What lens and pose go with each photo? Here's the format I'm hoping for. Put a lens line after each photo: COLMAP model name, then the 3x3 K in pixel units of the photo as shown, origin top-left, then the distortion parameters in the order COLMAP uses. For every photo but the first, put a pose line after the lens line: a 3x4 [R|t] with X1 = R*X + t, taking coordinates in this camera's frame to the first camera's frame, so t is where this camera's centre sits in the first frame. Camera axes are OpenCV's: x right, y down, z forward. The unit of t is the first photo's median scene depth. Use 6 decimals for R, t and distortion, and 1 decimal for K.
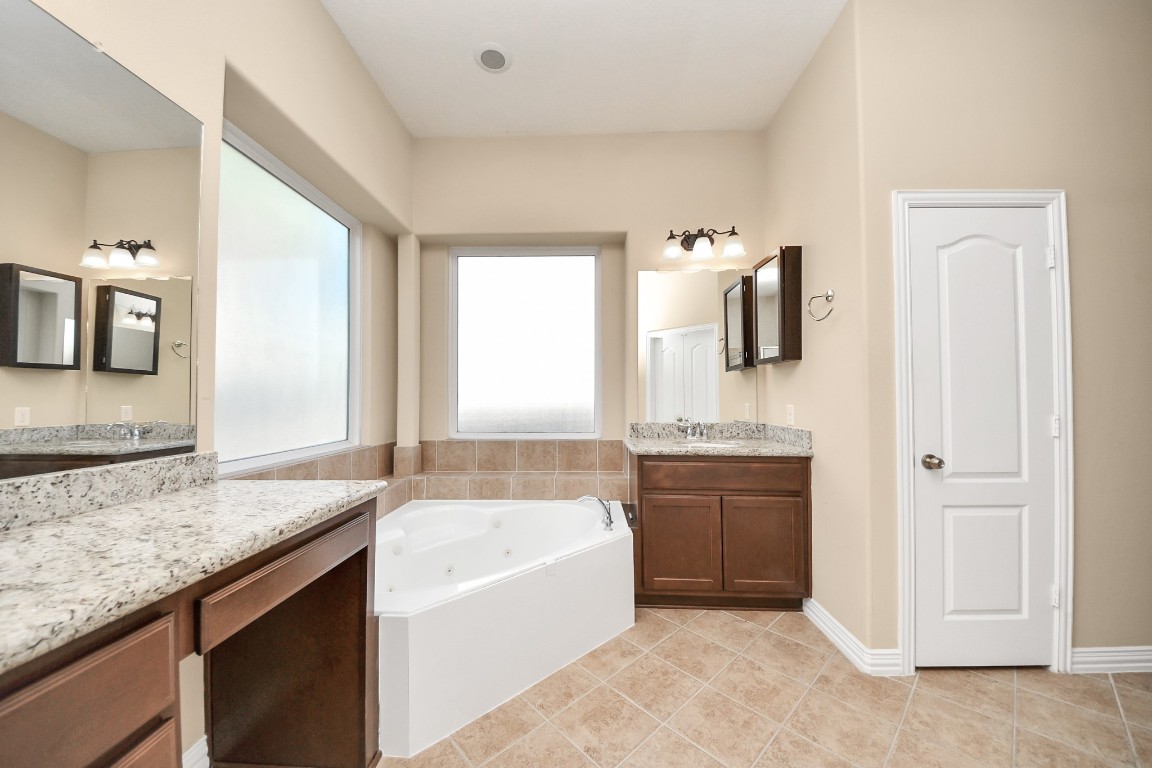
lens RADIAL K [[421.7, 0, 569.1], [0, 421.7, 389.1], [0, 0, 1]] dist [0.013139, -0.012019]
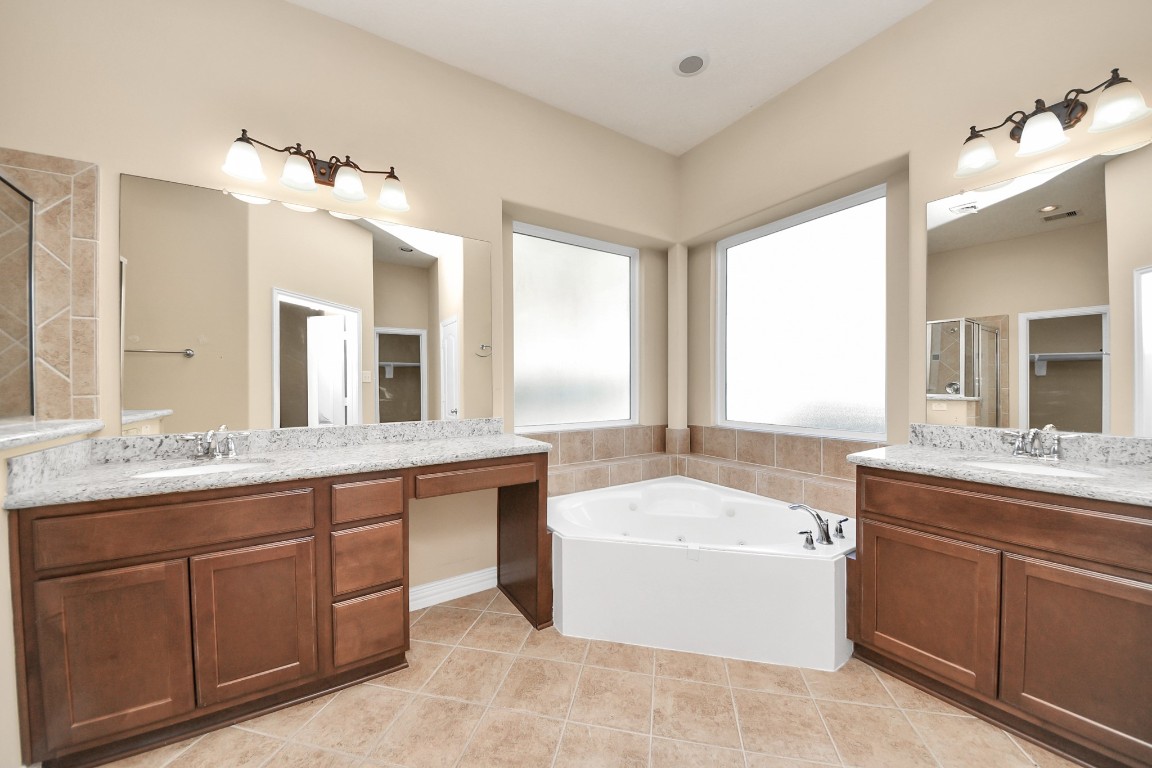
lens RADIAL K [[421.7, 0, 569.1], [0, 421.7, 389.1], [0, 0, 1]] dist [0.013139, -0.012019]
pose [[0.545939, 0.008154, -0.837785, 0.537869], [0.019914, 0.999544, 0.022706, -0.009079], [0.837588, -0.029080, 0.545528, 0.150378]]
